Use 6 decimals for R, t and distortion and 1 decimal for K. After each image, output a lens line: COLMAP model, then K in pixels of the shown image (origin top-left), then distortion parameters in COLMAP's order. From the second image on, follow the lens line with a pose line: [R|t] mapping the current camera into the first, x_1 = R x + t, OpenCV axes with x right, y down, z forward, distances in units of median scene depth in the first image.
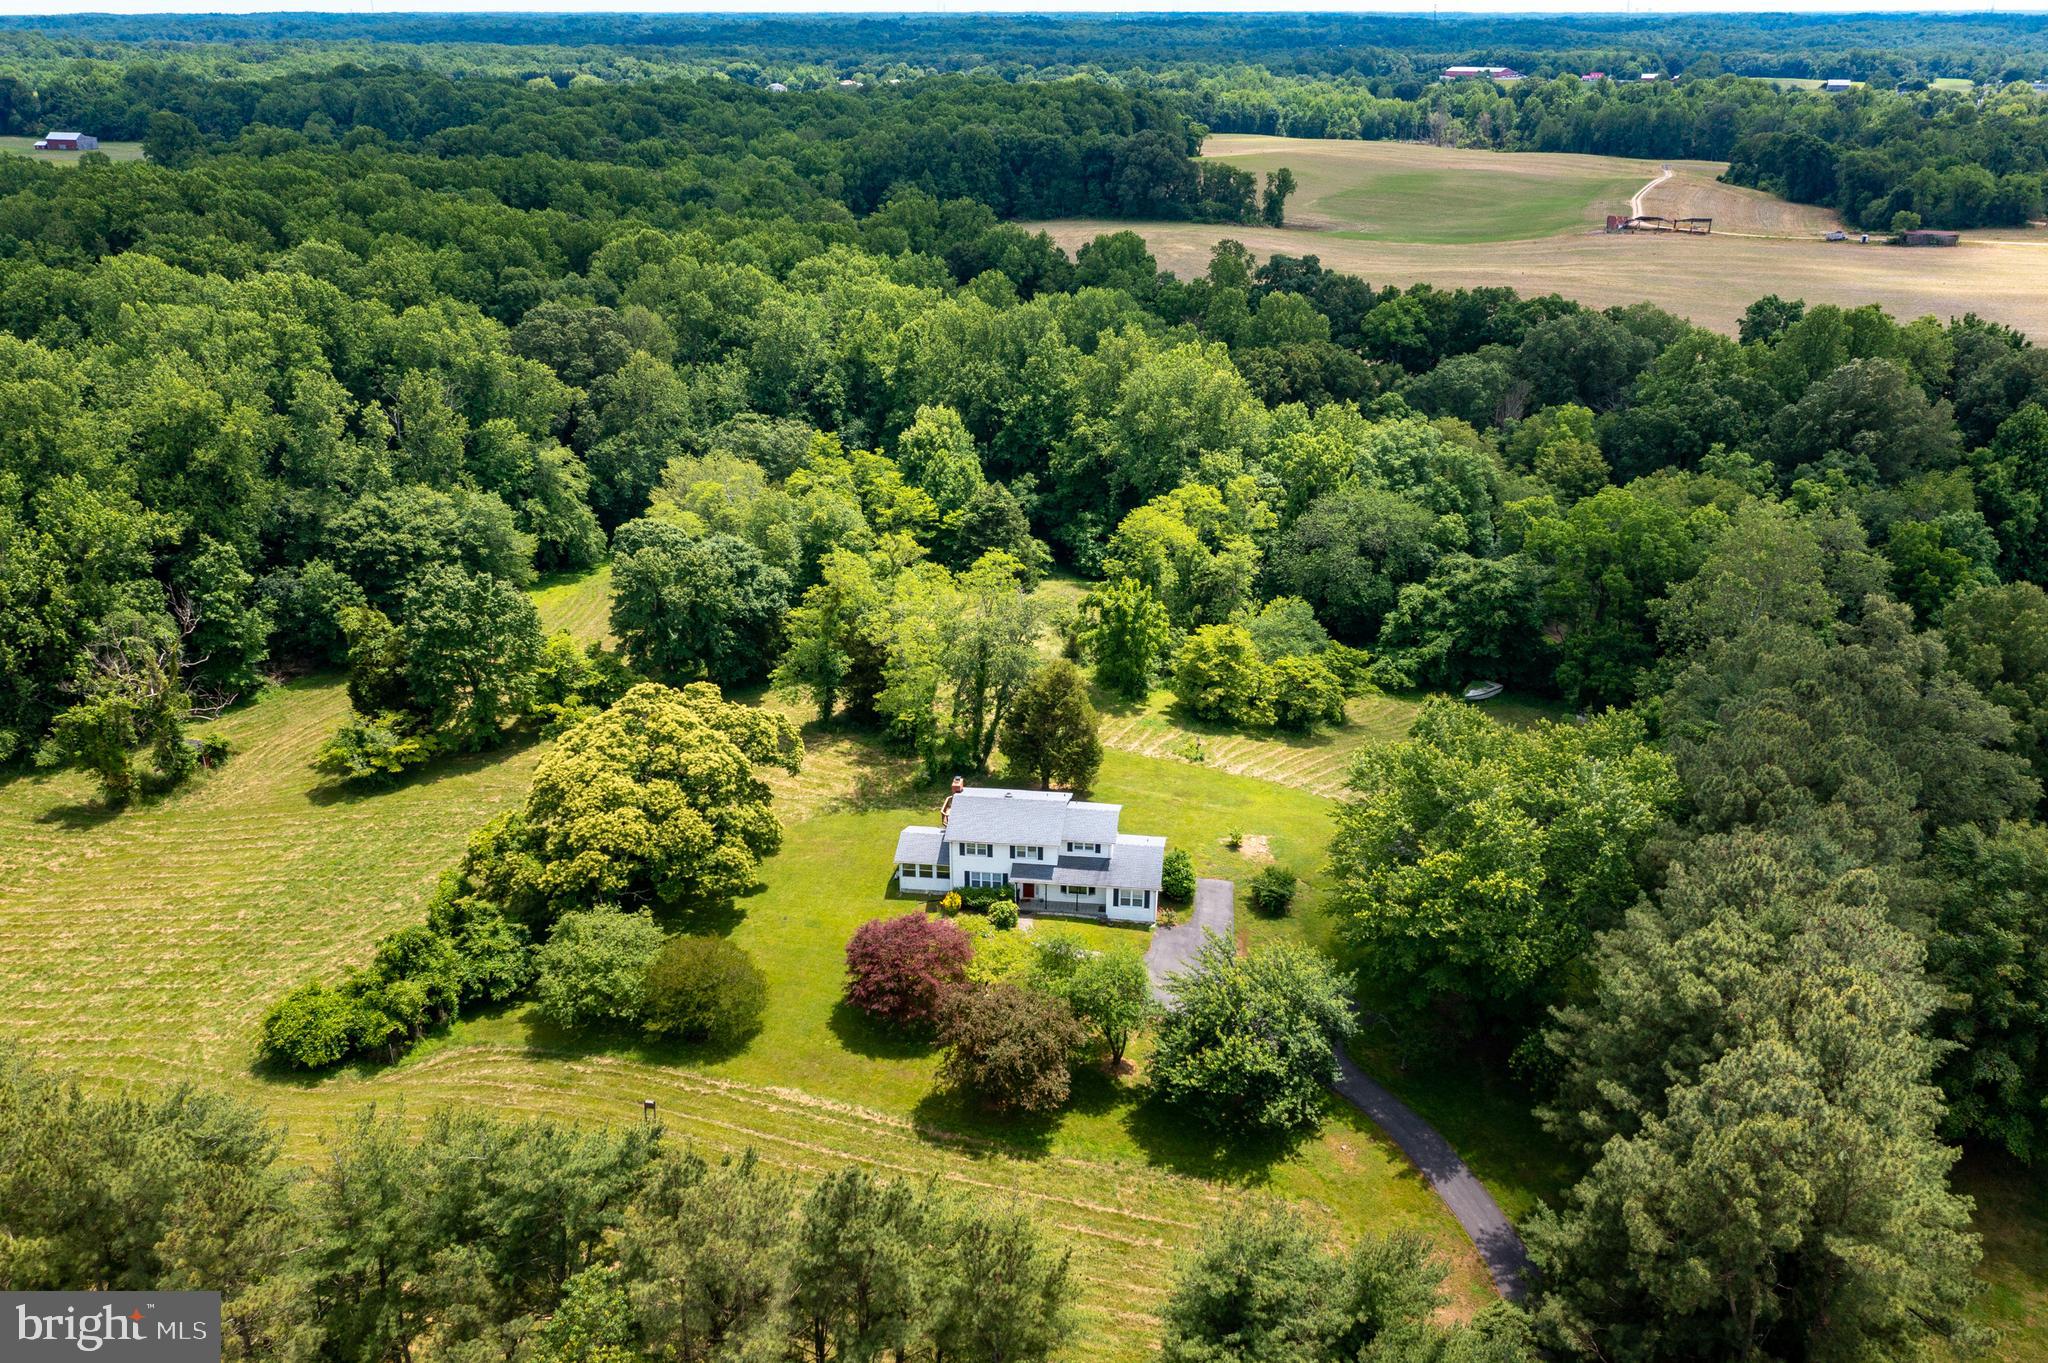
lens RADIAL K [[1664.8, 0, 1019.6], [0, 1664.8, 680.0], [0, 0, 1]] dist [0.008033, 0.005964]
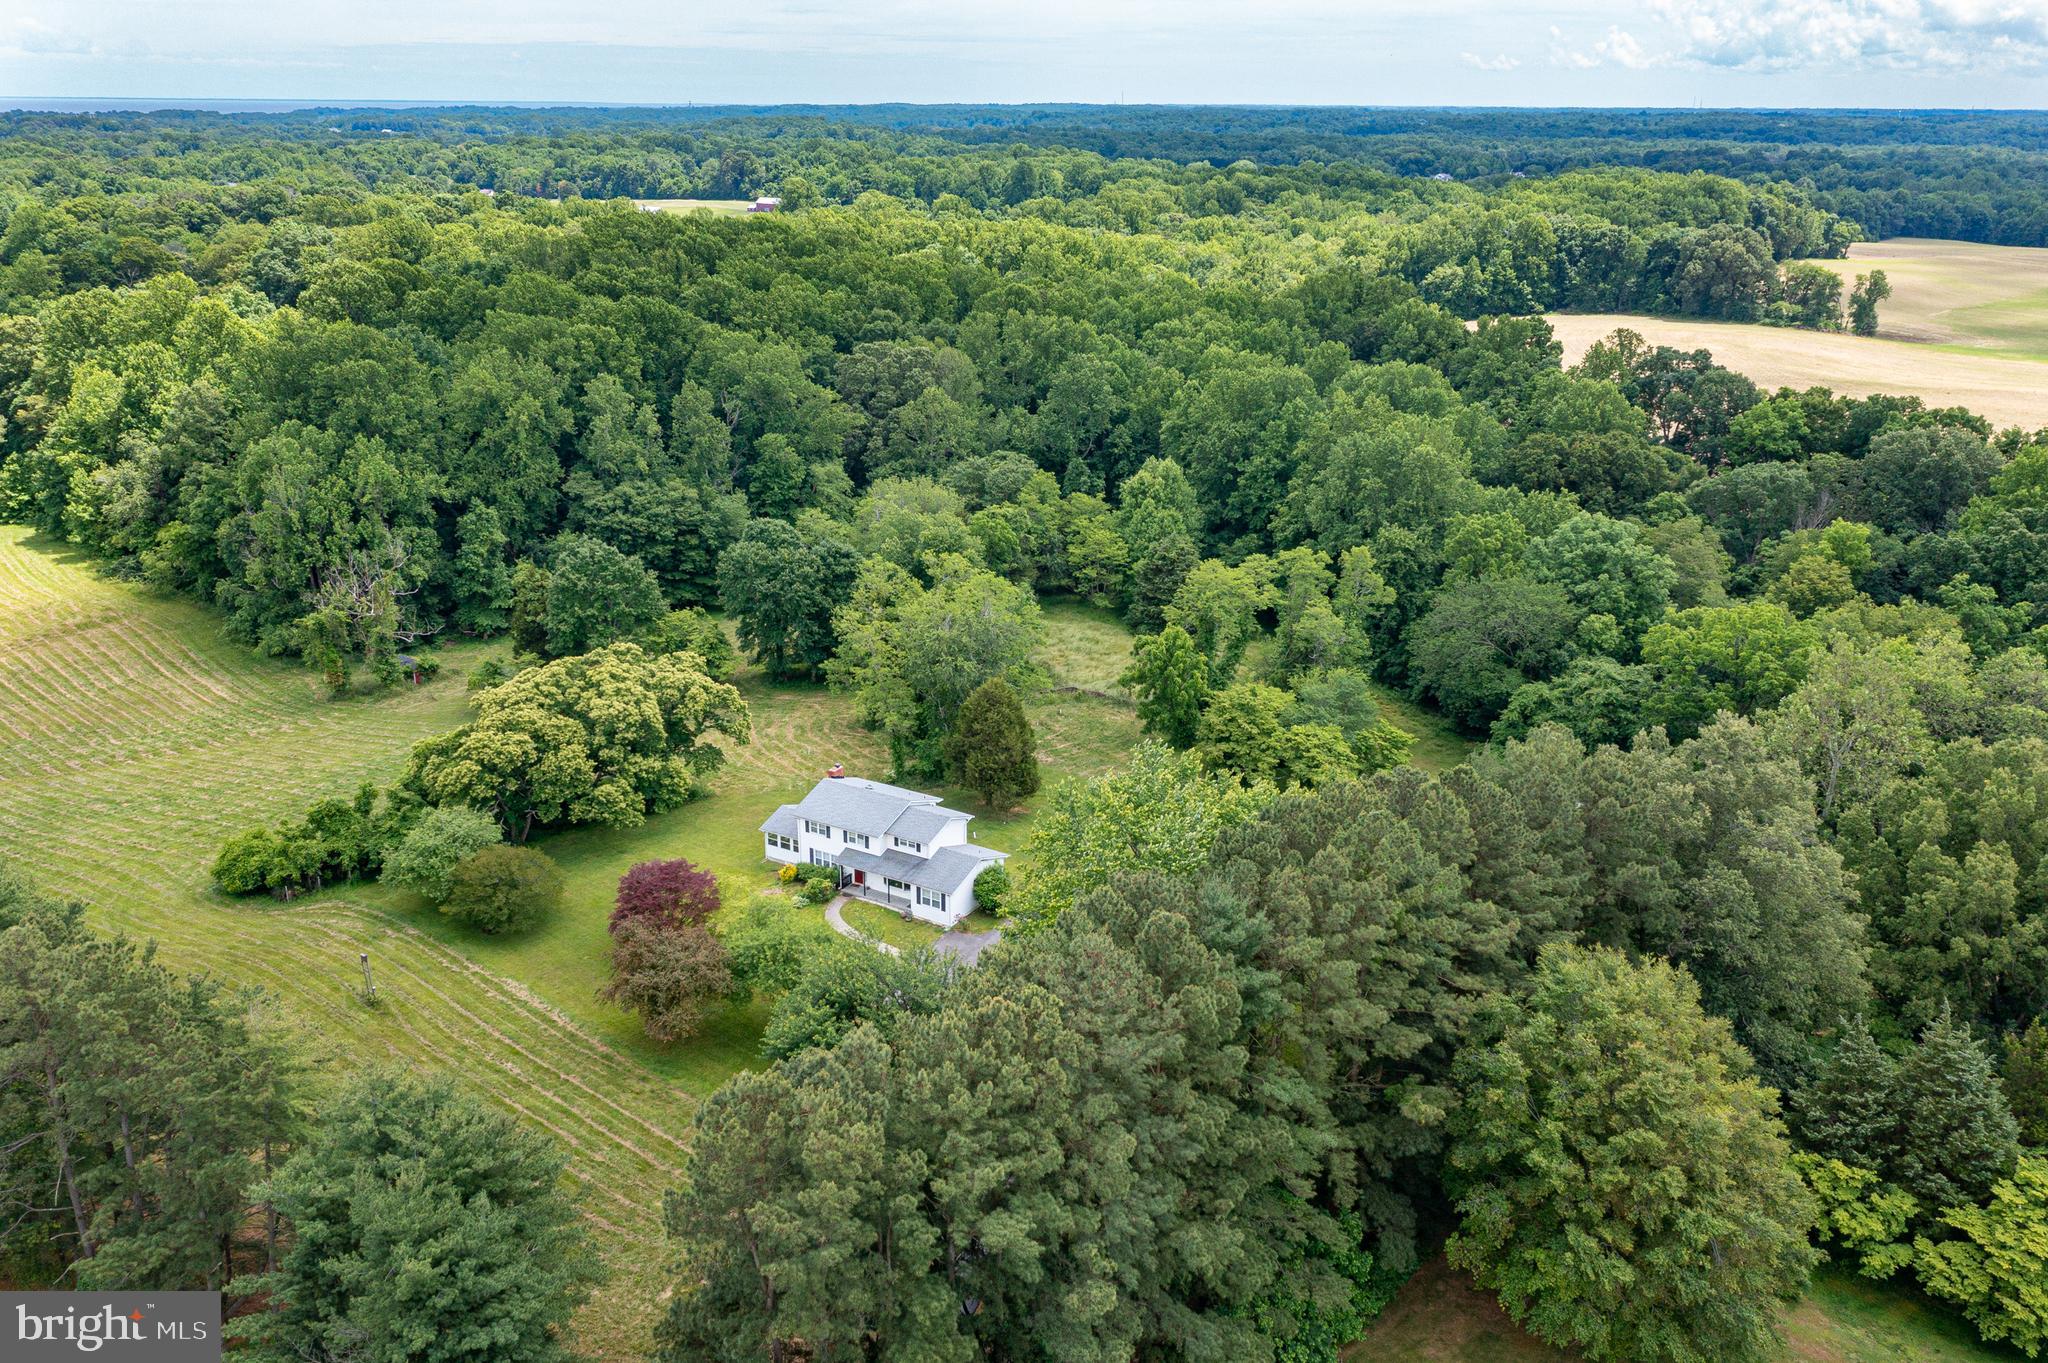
lens RADIAL K [[1680.0, 0, 1030.5], [0, 1680.0, 679.2], [0, 0, 1]] dist [0.002812, 0.007422]
pose [[0.917106, 0.137099, -0.374326, 0.389551], [-0.156670, 0.987401, -0.022203, 0.007346], [0.366566, 0.079009, 0.927031, 0.031288]]
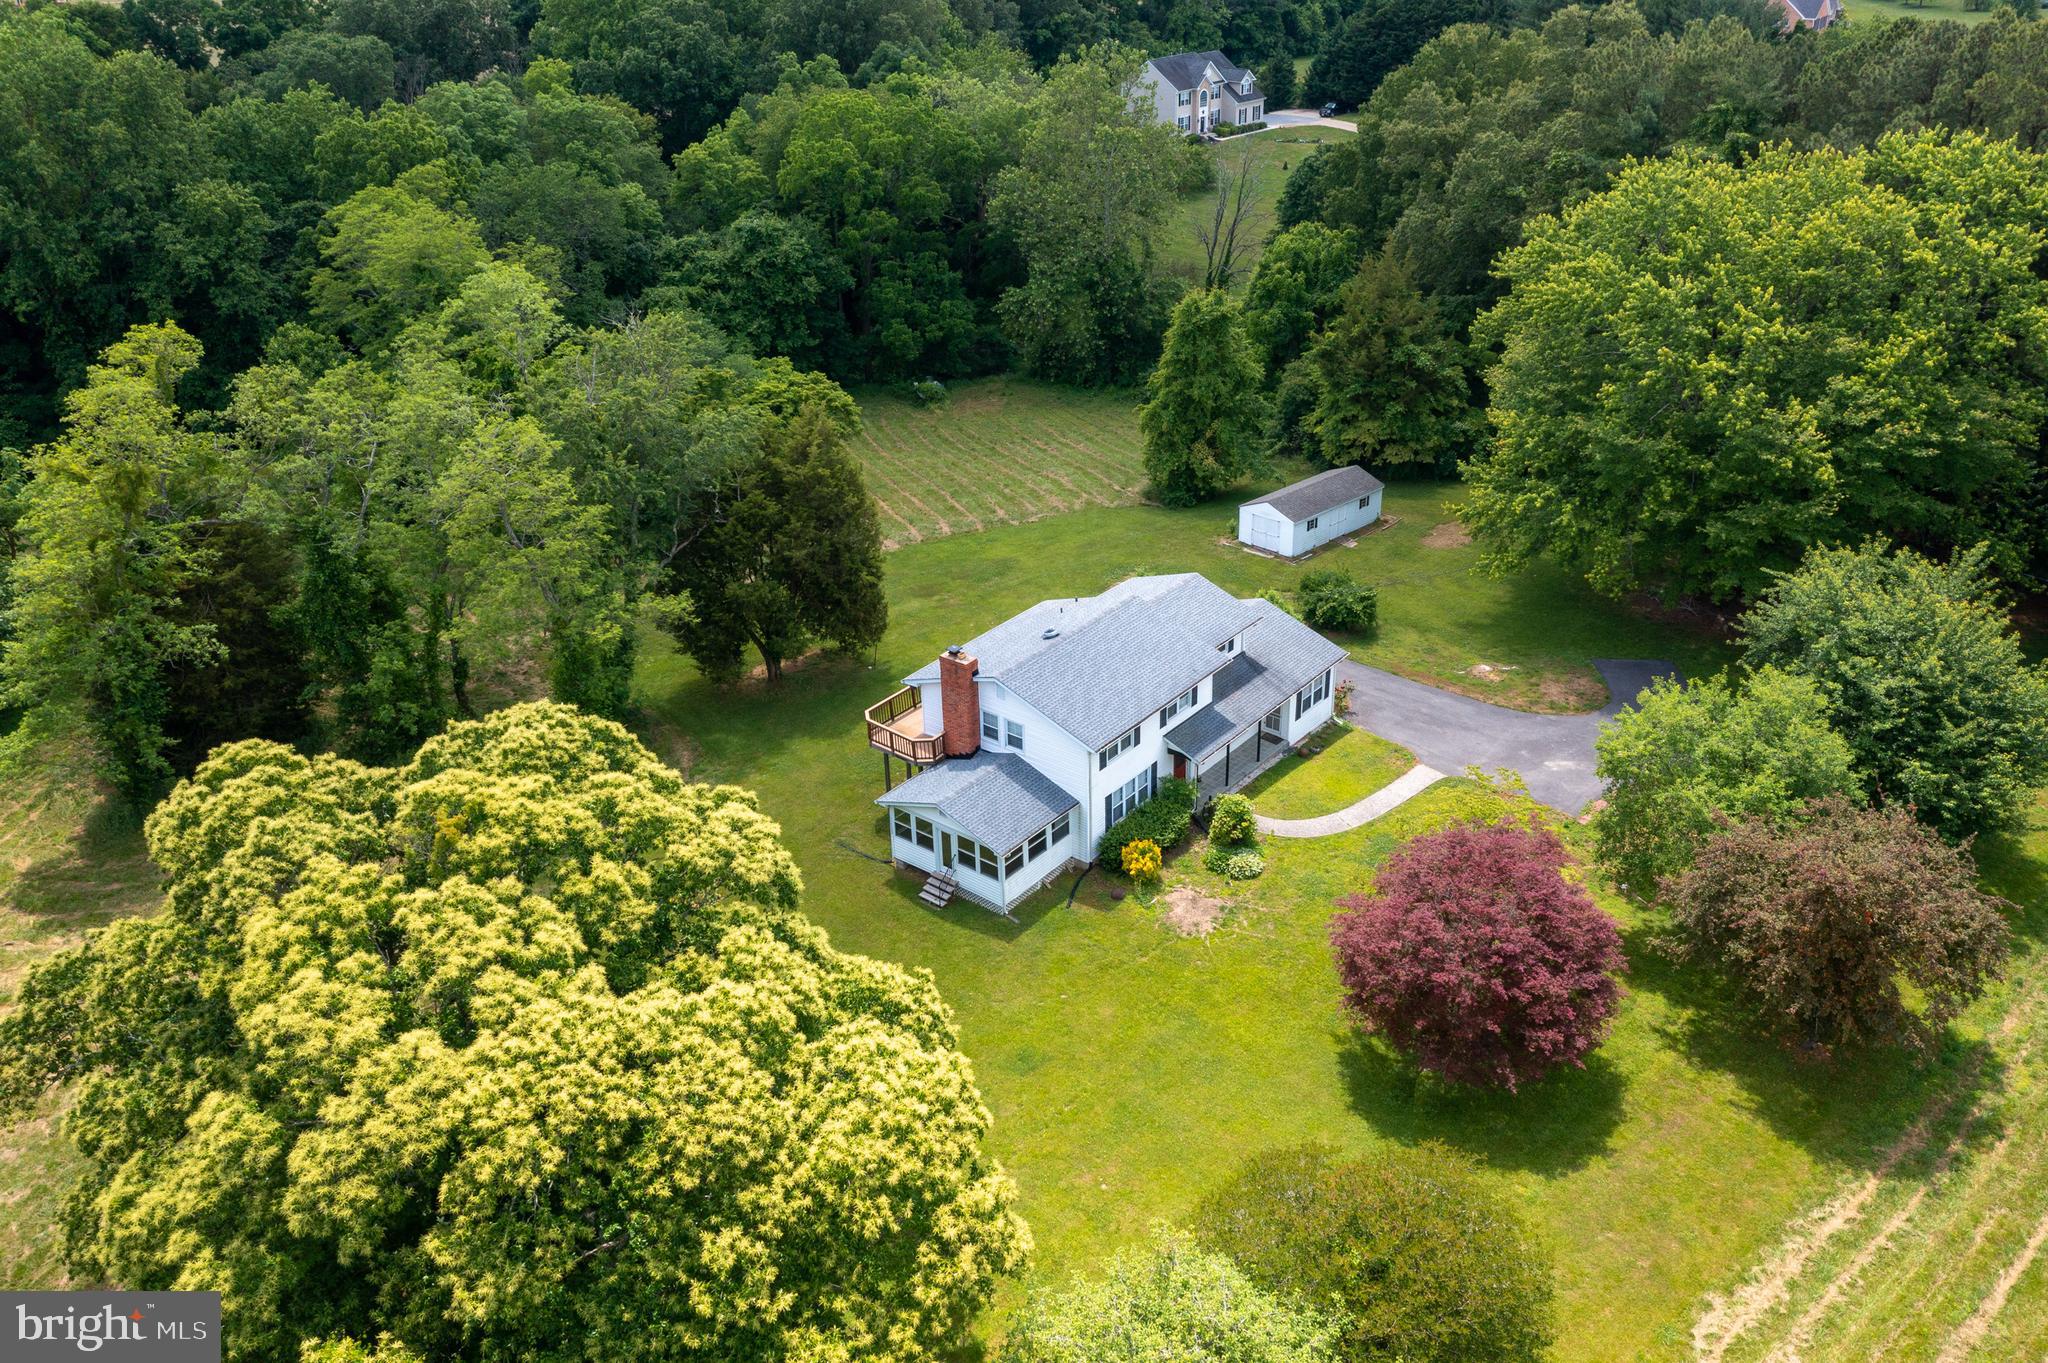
lens RADIAL K [[1664.8, 0, 1019.6], [0, 1664.8, 680.0], [0, 0, 1]] dist [0.008033, 0.005964]
pose [[0.527708, -0.409090, 0.744426, -0.314029], [0.341767, 0.904577, 0.254827, -0.038699], [-0.777637, 0.119946, 0.617165, 0.571282]]
